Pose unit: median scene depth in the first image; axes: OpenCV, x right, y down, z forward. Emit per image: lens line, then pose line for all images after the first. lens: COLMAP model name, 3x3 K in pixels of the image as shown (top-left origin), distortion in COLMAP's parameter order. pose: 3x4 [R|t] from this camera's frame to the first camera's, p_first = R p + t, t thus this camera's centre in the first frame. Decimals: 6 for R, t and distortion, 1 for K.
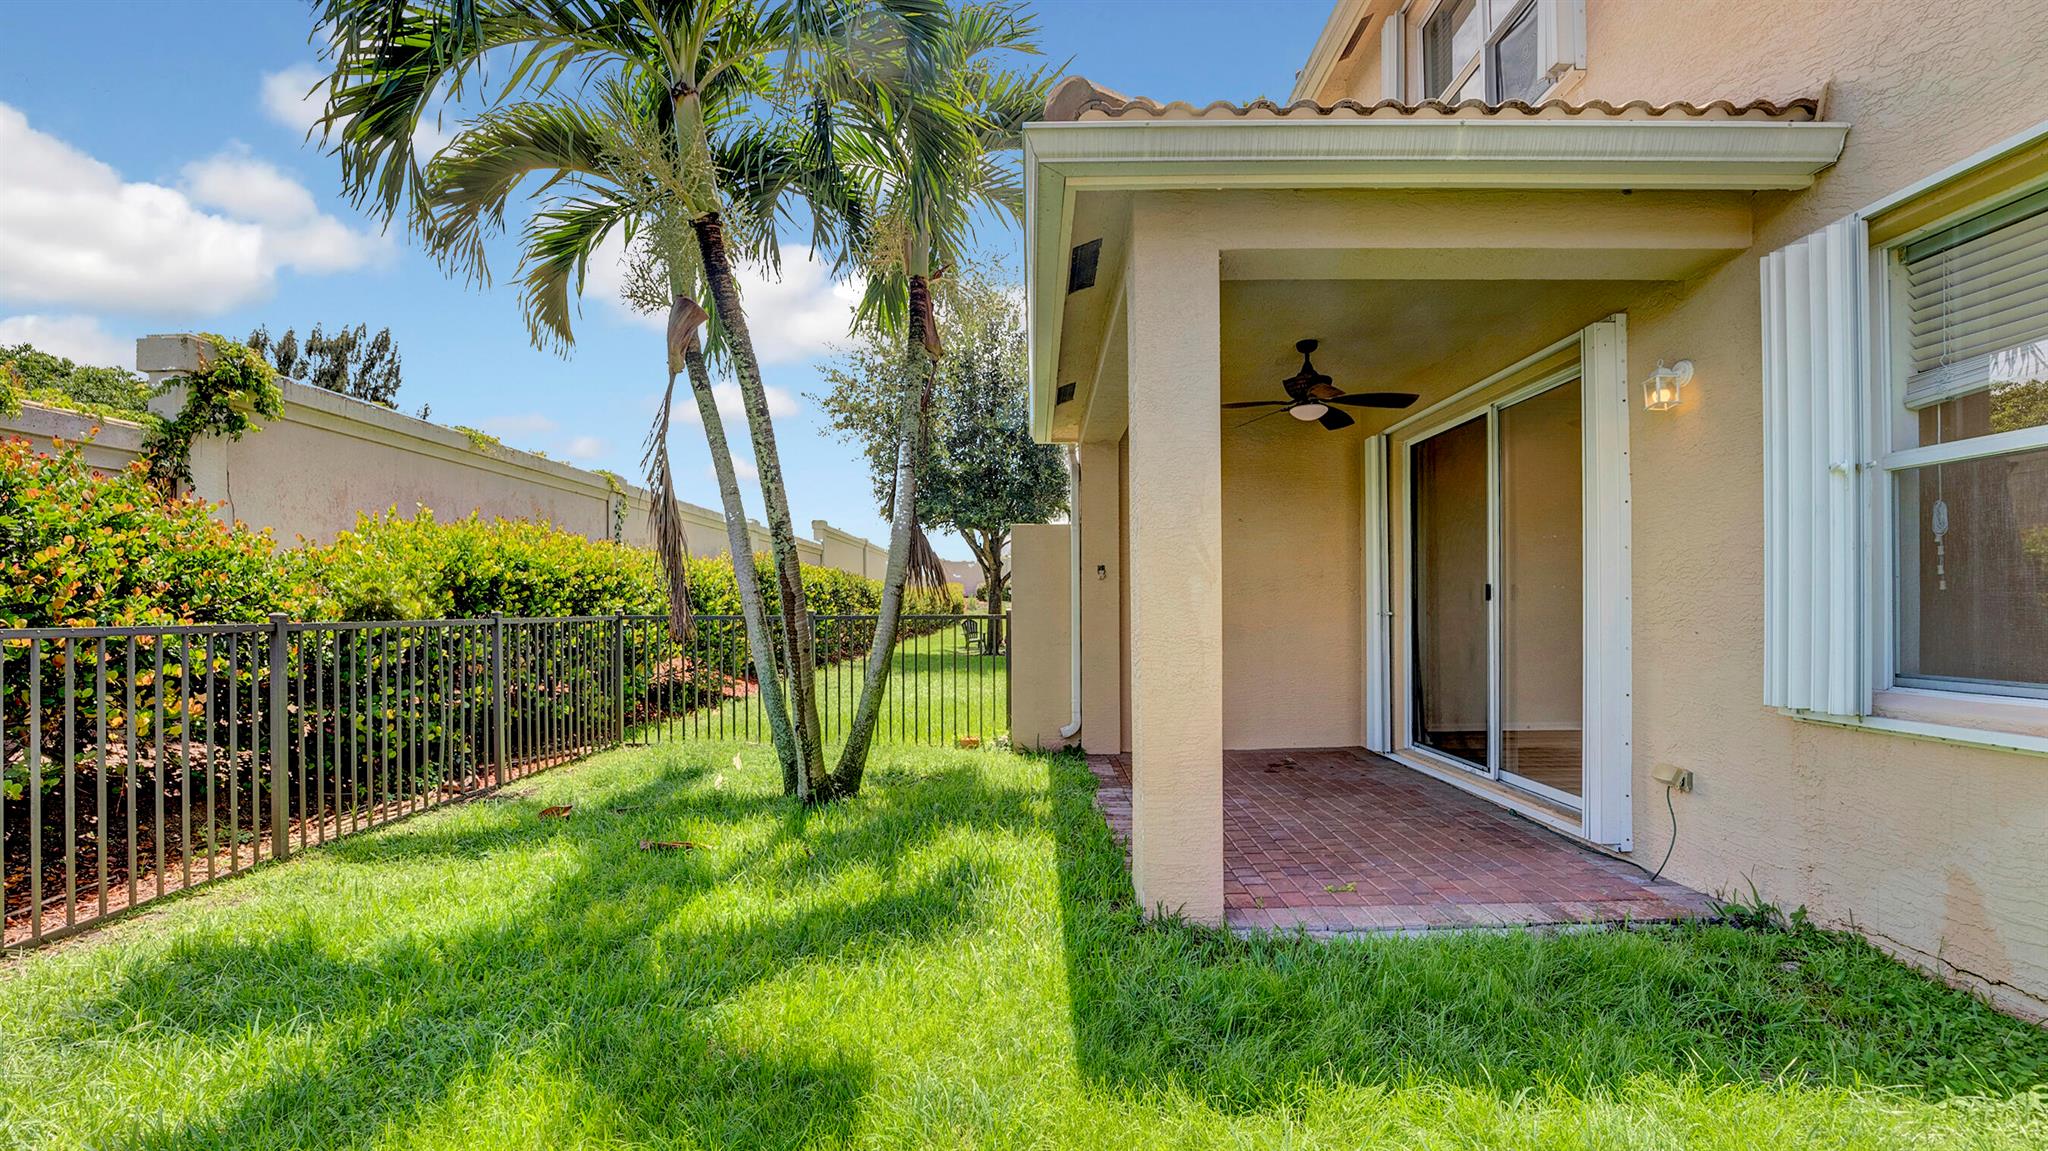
lens RADIAL K [[846.6, 0, 1023.7], [0, 846.6, 605.3], [0, 0, 1]] dist [-0.026740, 0.005573]
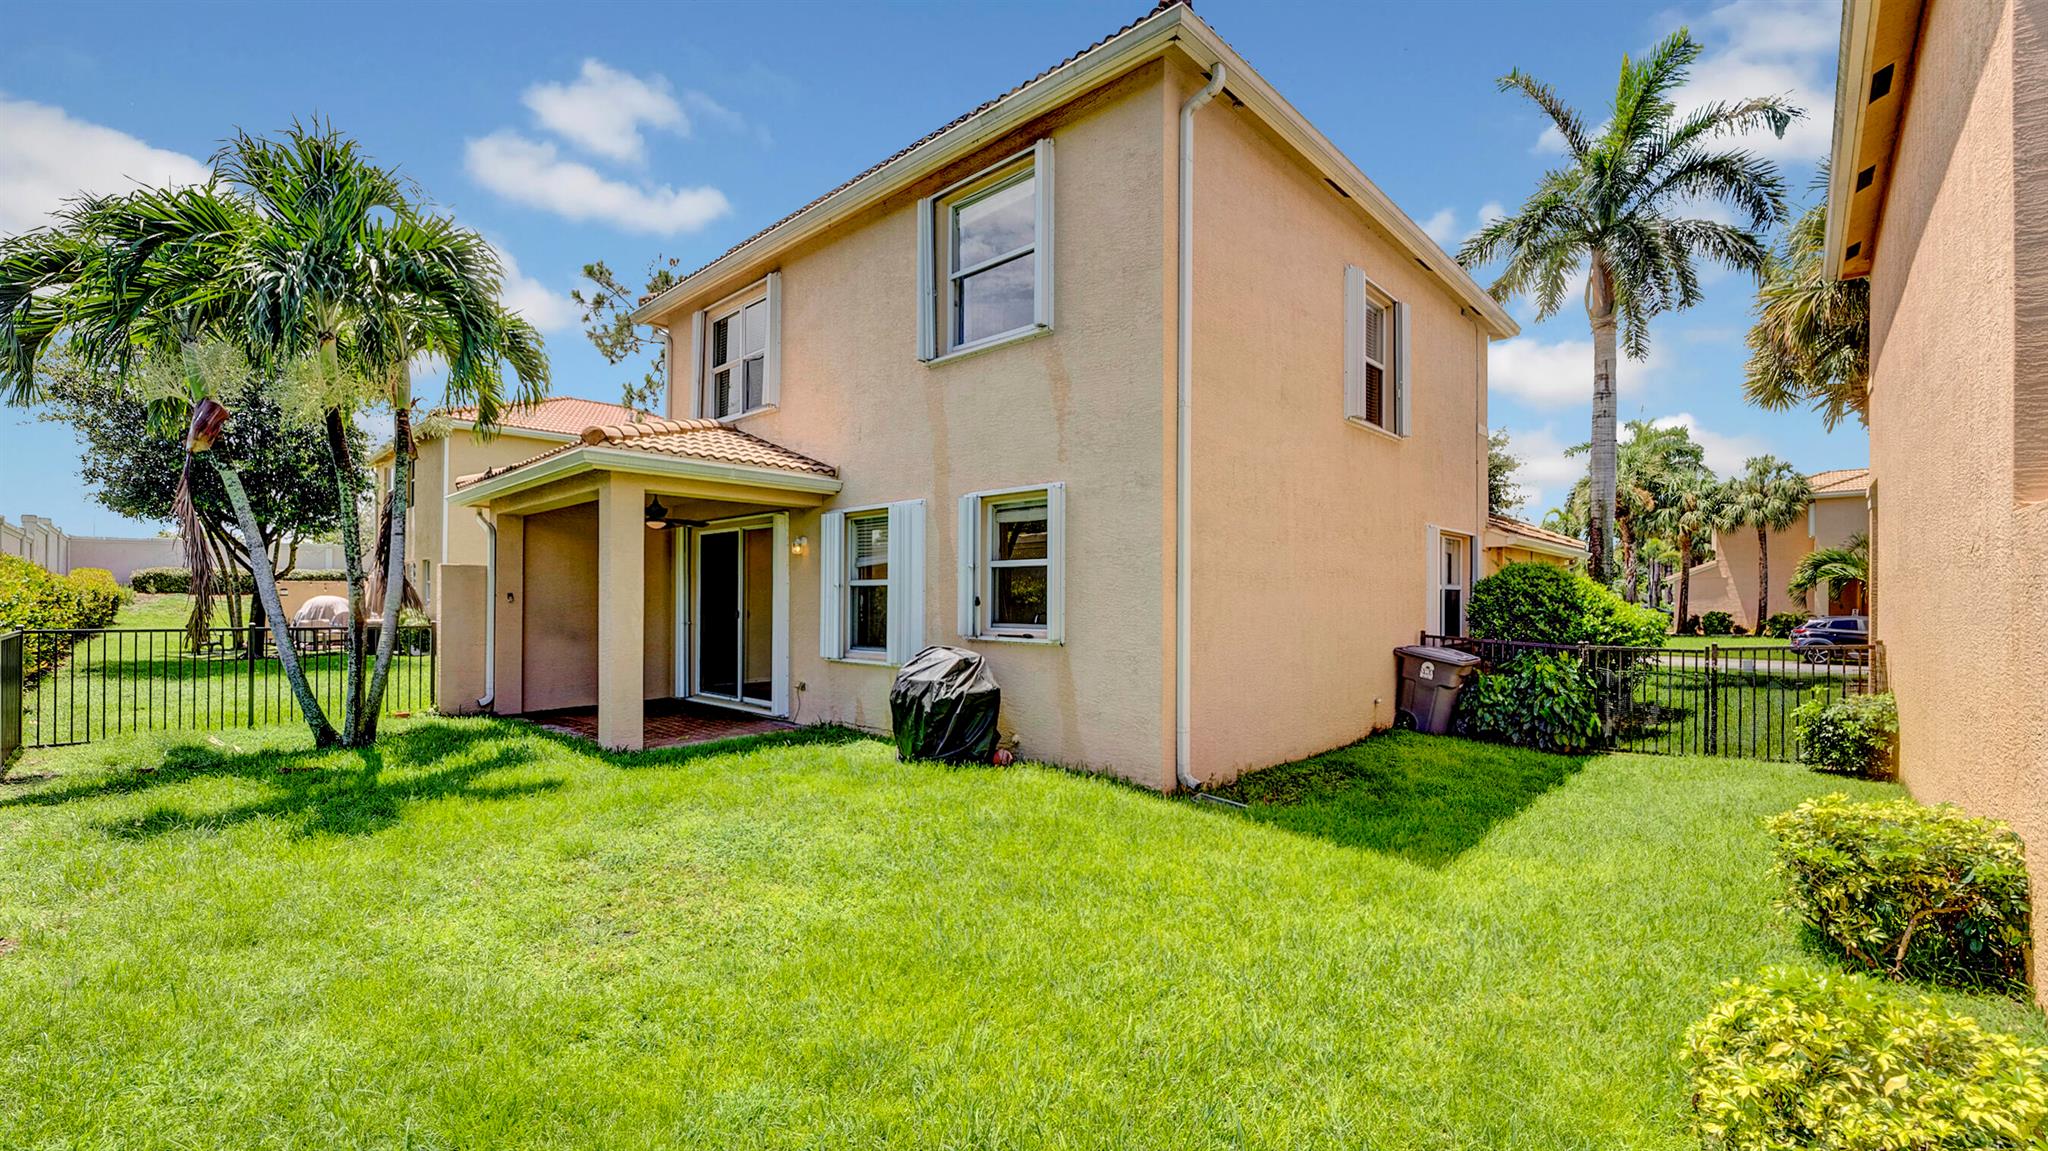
lens RADIAL K [[846.6, 0, 1023.7], [0, 846.6, 605.3], [0, 0, 1]] dist [-0.026740, 0.005573]
pose [[0.655736, 0.002748, 0.754985, -0.855520], [-0.014063, 0.999864, 0.008574, -0.096726], [-0.754859, -0.016239, 0.655686, -1.403621]]
